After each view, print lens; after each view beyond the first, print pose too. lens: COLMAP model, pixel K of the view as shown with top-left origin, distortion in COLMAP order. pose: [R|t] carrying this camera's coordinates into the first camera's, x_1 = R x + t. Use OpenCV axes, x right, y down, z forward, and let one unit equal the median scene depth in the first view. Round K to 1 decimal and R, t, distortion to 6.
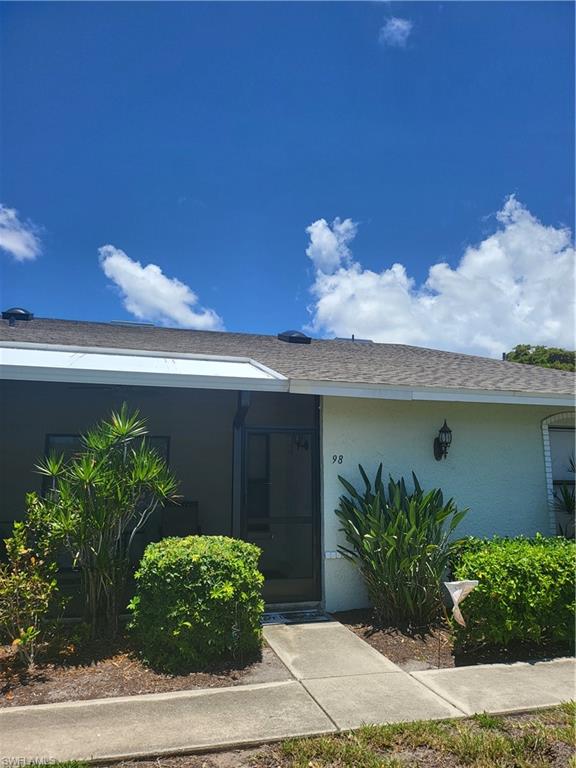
lens RADIAL K [[538.9, 0, 290.2], [0, 538.9, 398.3], [0, 0, 1]] dist [0.072659, -0.088475]
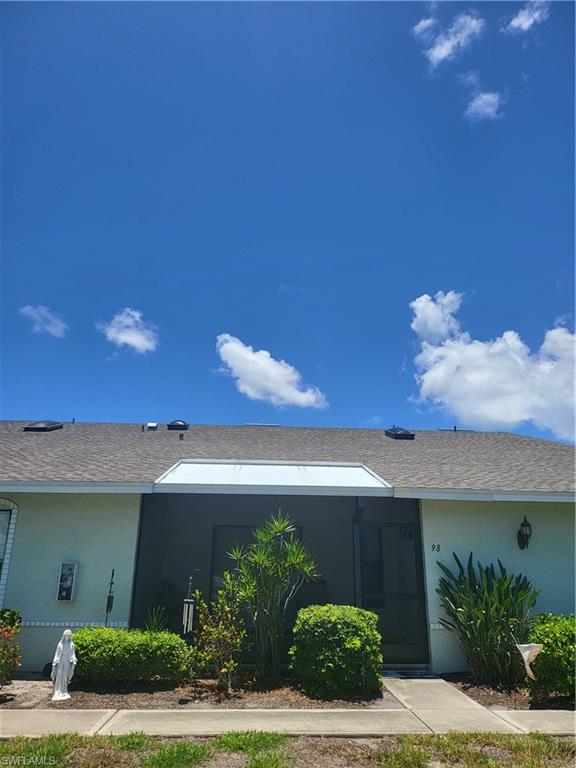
lens RADIAL K [[540.1, 0, 287.0], [0, 540.1, 397.9], [0, 0, 1]] dist [0.066650, -0.080762]
pose [[0.978314, -0.049553, -0.201114, 0.026802], [0.021427, 0.989964, -0.139688, -0.087490], [0.206018, 0.132349, 0.969557, -0.489694]]
